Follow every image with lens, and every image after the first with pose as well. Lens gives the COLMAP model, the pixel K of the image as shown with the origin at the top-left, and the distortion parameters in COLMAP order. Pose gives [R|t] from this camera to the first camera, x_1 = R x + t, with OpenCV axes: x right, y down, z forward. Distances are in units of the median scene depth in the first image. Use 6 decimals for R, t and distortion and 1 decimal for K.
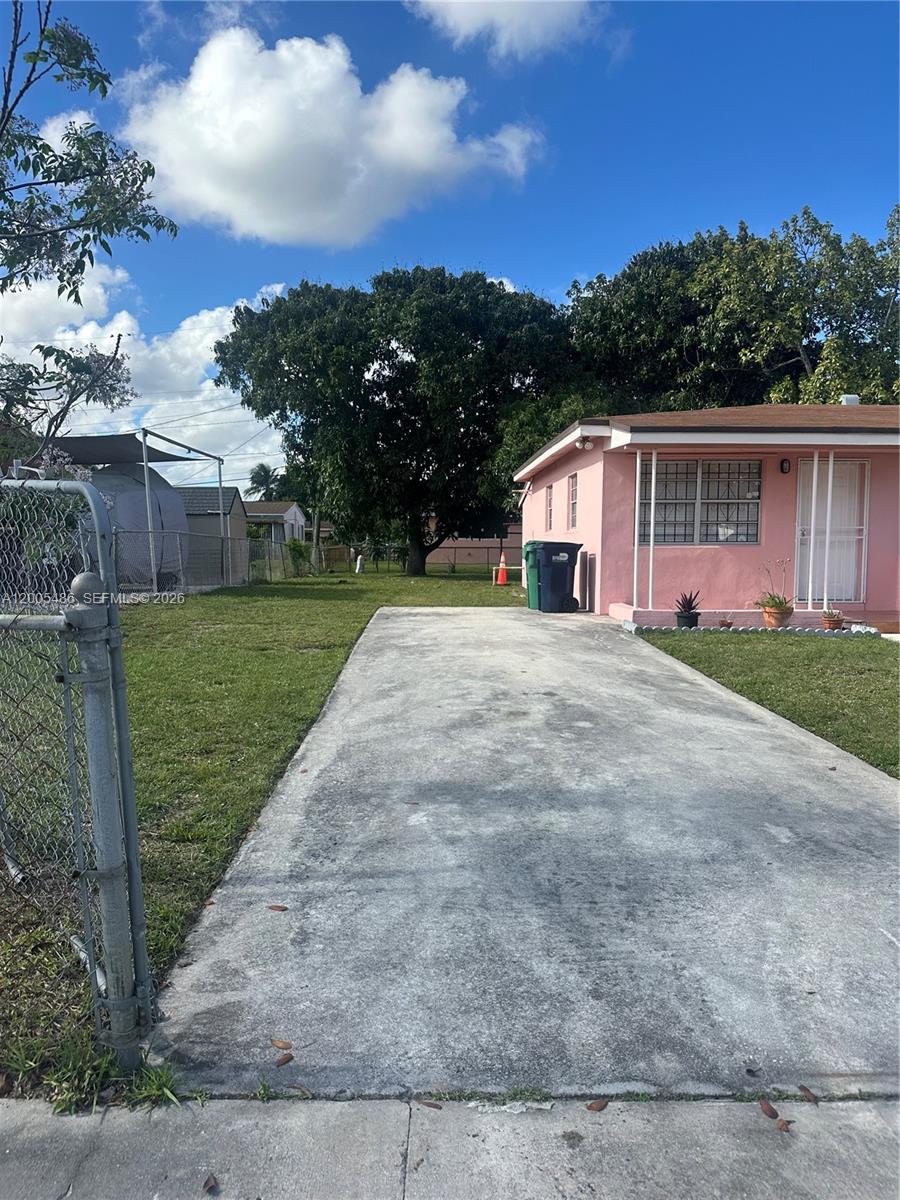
lens RADIAL K [[836.3, 0, 445.9], [0, 836.3, 599.2], [0, 0, 1]] dist [0.097566, -0.119285]
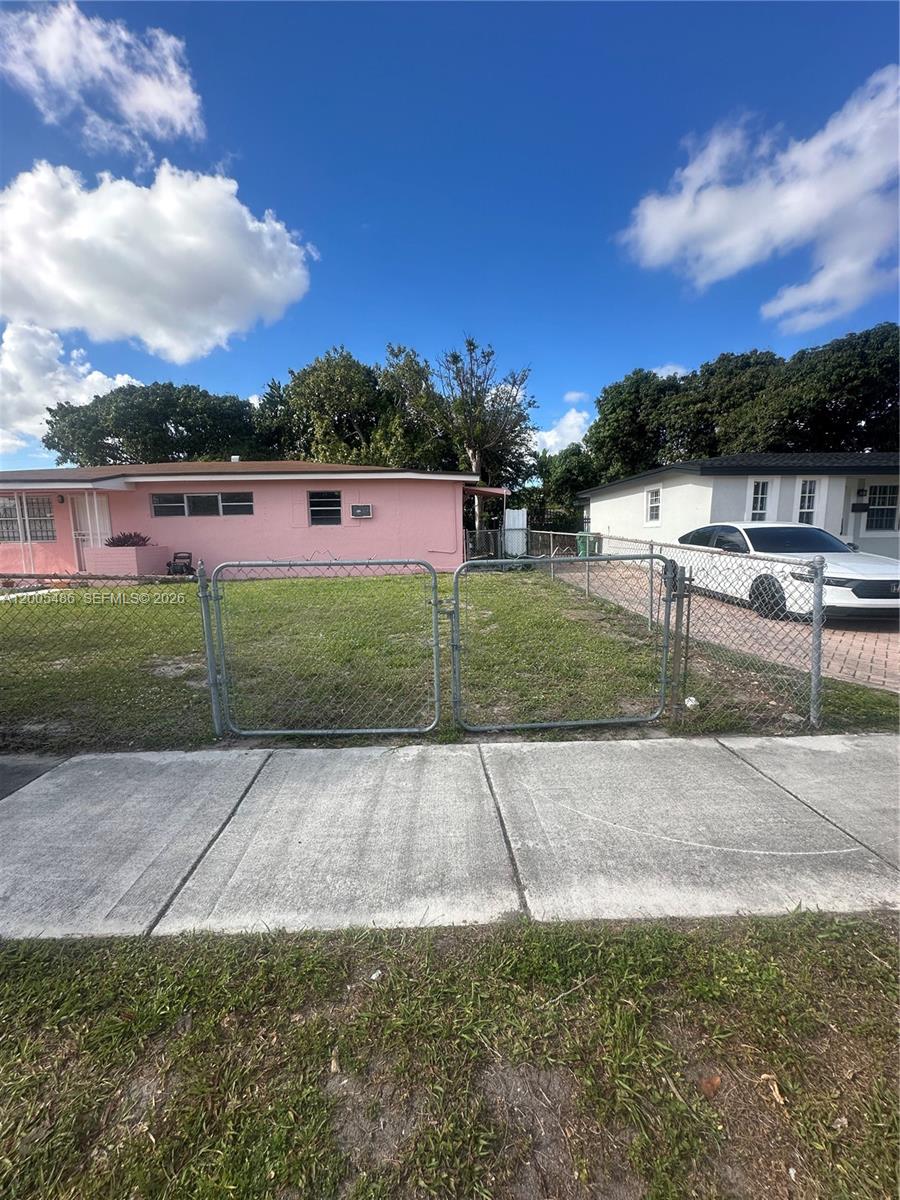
lens RADIAL K [[476.5, 0, 450.8], [0, 476.5, 597.6], [0, 0, 1]] dist [-0.009268, 0.005936]
pose [[0.999674, -0.021709, 0.013443, 1.221245], [0.020787, 0.997647, 0.065326, 0.006493], [-0.014830, -0.065026, 0.997773, -0.050967]]
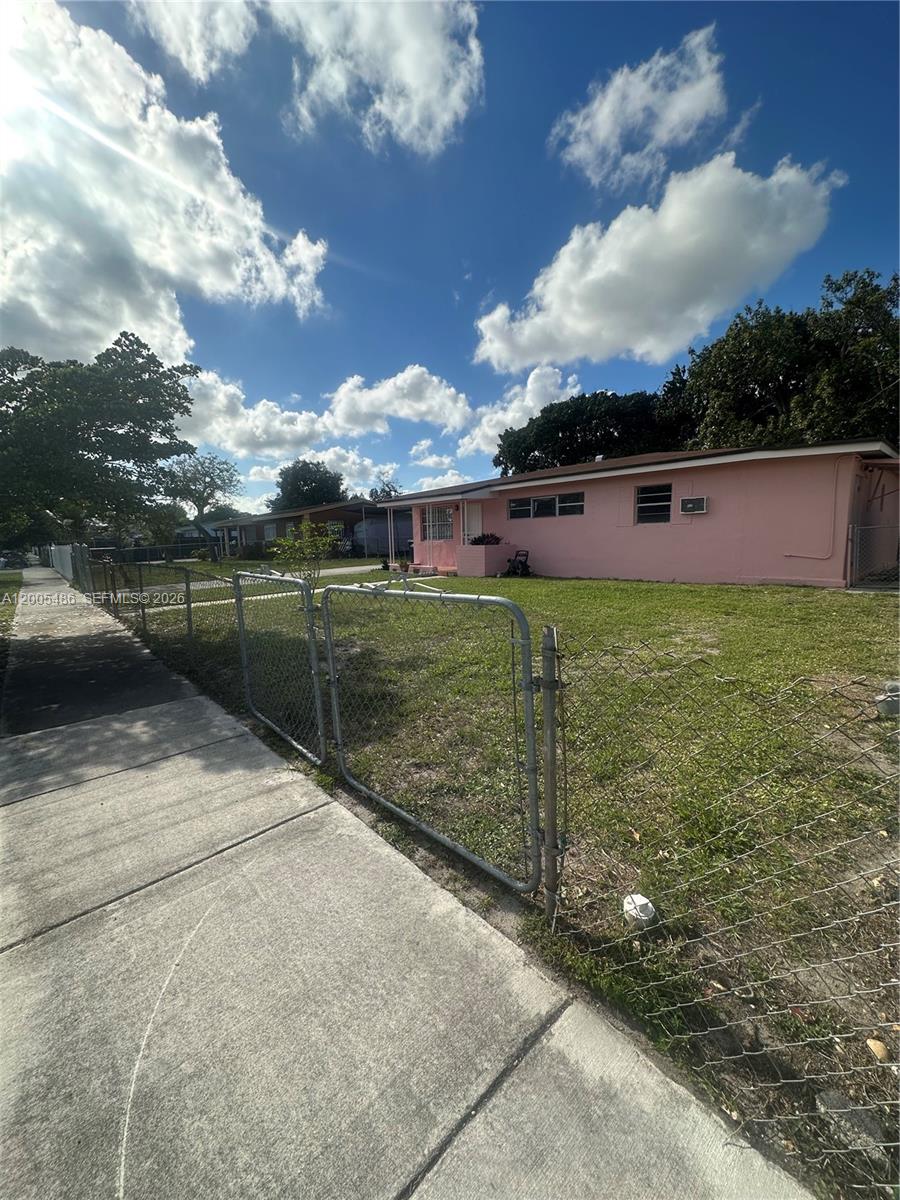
lens RADIAL K [[476.5, 0, 450.8], [0, 476.5, 597.6], [0, 0, 1]] dist [-0.009268, 0.005936]
pose [[0.659397, 0.074232, -0.748121, 1.414814], [-0.023118, 0.996645, 0.078516, -0.008082], [0.751439, -0.034478, 0.658901, 0.088152]]
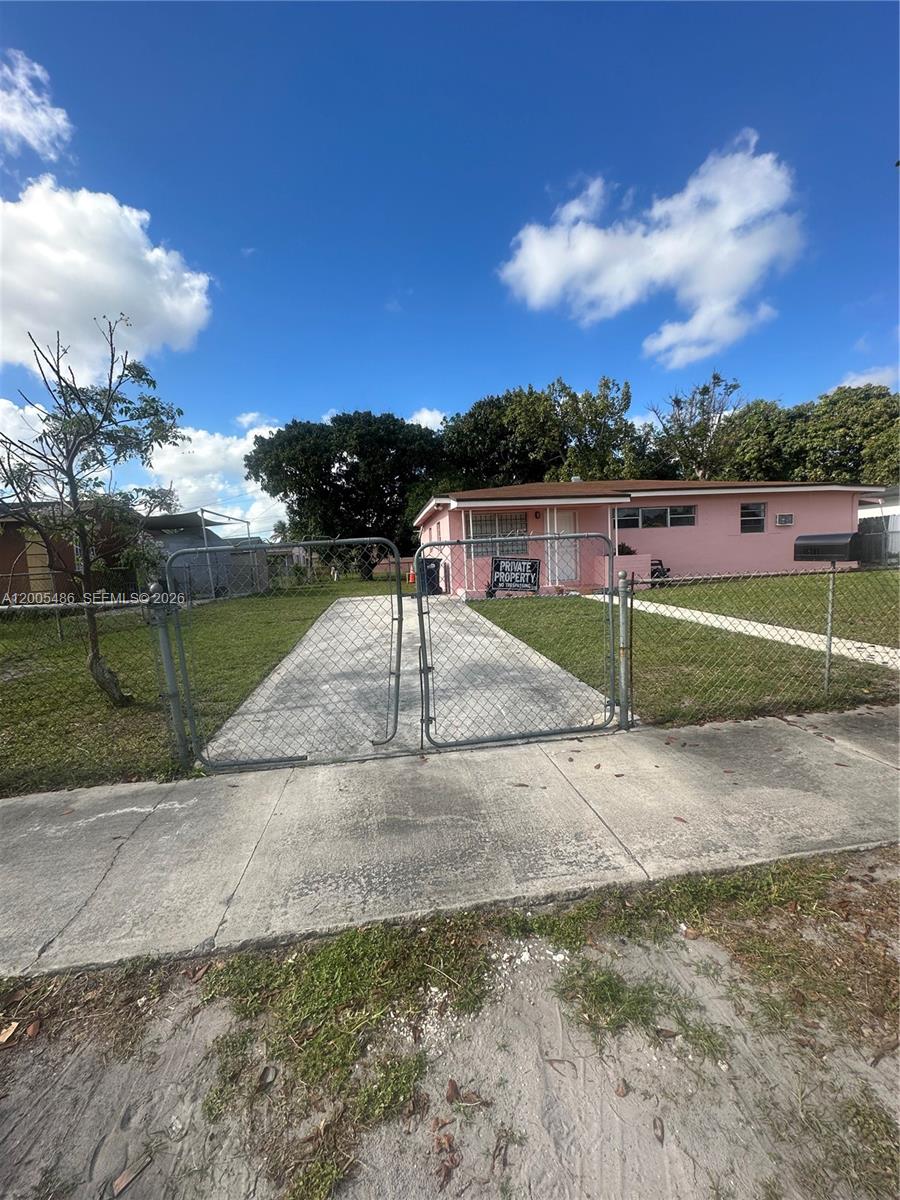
lens RADIAL K [[476.5, 0, 450.8], [0, 476.5, 597.6], [0, 0, 1]] dist [-0.009268, 0.005936]
pose [[0.991257, -0.062855, 0.116009, 0.052572], [0.061314, 0.997977, 0.016809, 0.007073], [-0.116831, -0.009550, 0.993106, -0.097246]]
